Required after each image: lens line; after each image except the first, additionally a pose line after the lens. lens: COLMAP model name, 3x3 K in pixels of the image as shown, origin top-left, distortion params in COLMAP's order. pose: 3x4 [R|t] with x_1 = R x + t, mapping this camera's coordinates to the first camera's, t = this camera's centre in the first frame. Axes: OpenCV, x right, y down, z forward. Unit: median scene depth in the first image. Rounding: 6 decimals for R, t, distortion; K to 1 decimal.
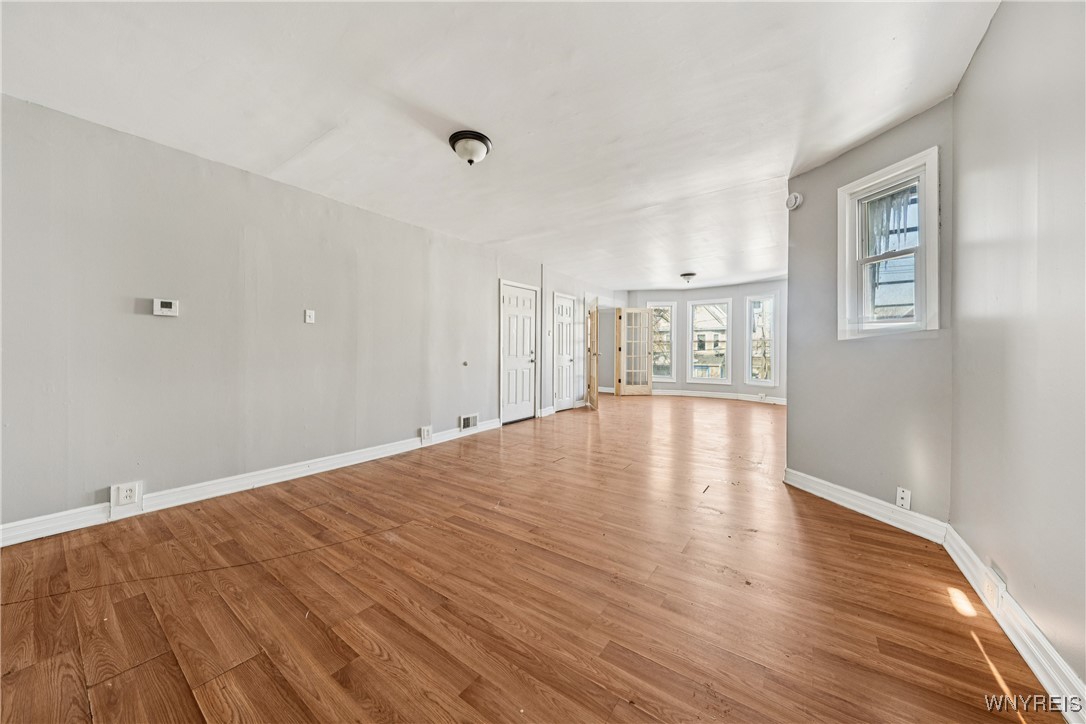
lens RADIAL K [[371.6, 0, 546.7], [0, 371.6, 350.7], [0, 0, 1]] dist [-0.009063, 0.002121]
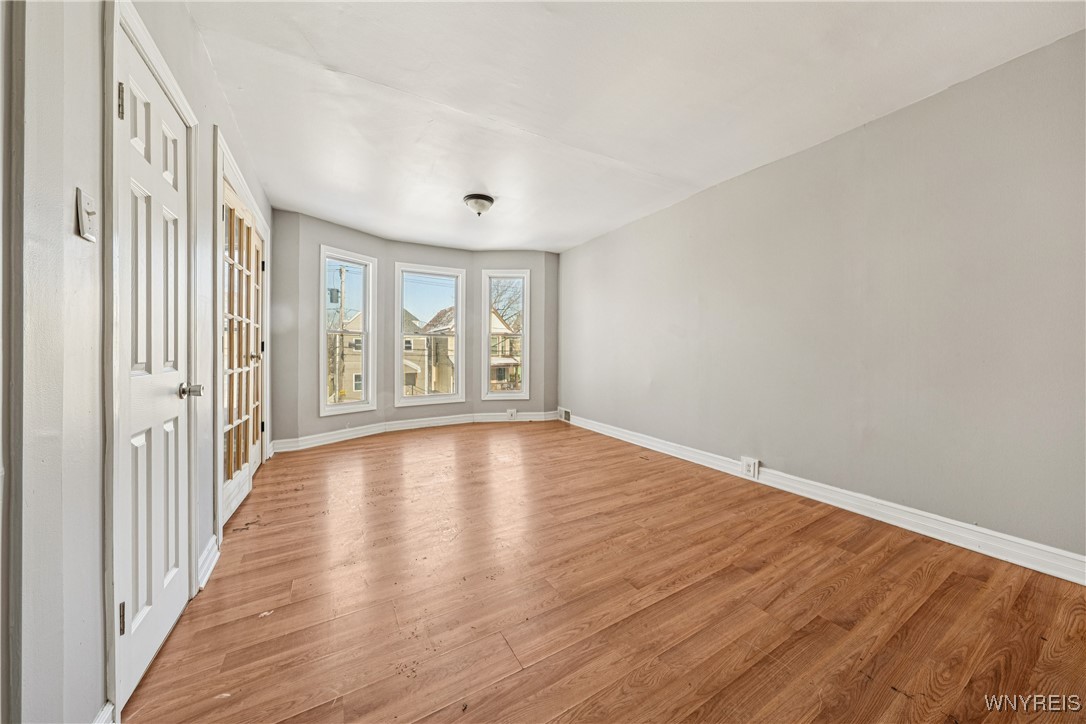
lens RADIAL K [[365.5, 0, 541.6], [0, 365.5, 352.9], [0, 0, 1]] dist [-0.007190, 0.001931]
pose [[0.410431, -0.007768, 0.911858, -0.116372], [0.006656, 0.999963, 0.005523, 0.008563], [-0.911867, 0.003802, 0.410468, 1.950404]]
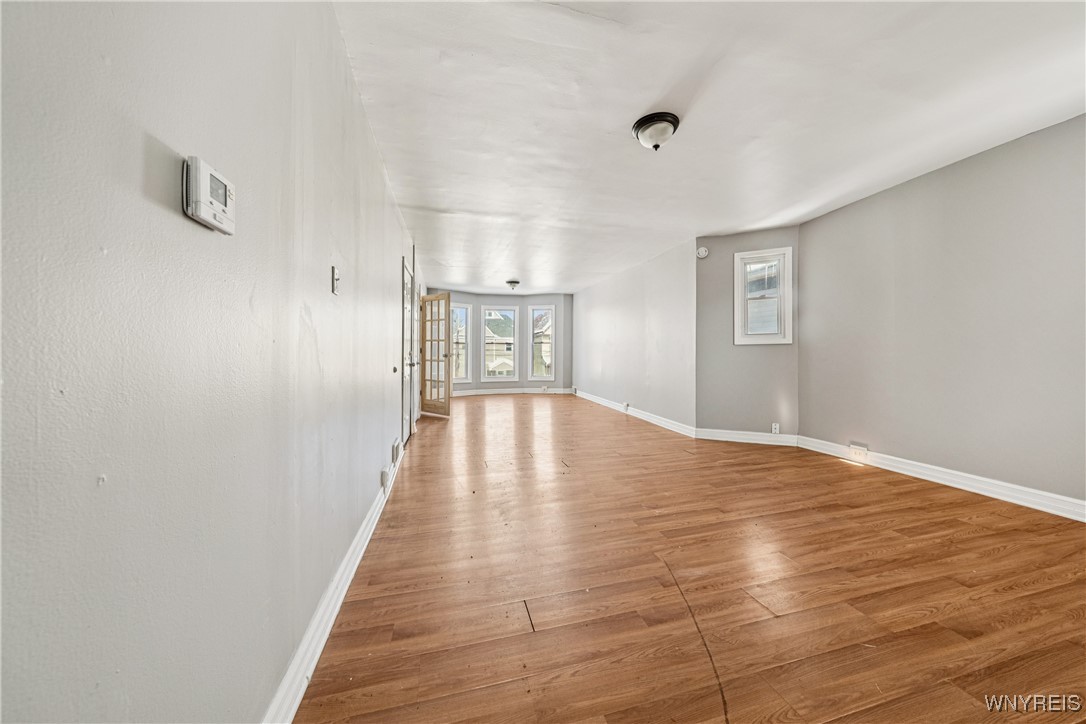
lens RADIAL K [[371.6, 0, 546.7], [0, 371.6, 350.7], [0, 0, 1]] dist [-0.009063, 0.002121]
pose [[0.636959, -0.000304, 0.770897, -1.088690], [0.004865, 0.999982, -0.003625, 0.004248], [-0.770882, 0.006060, 0.636949, 0.614951]]
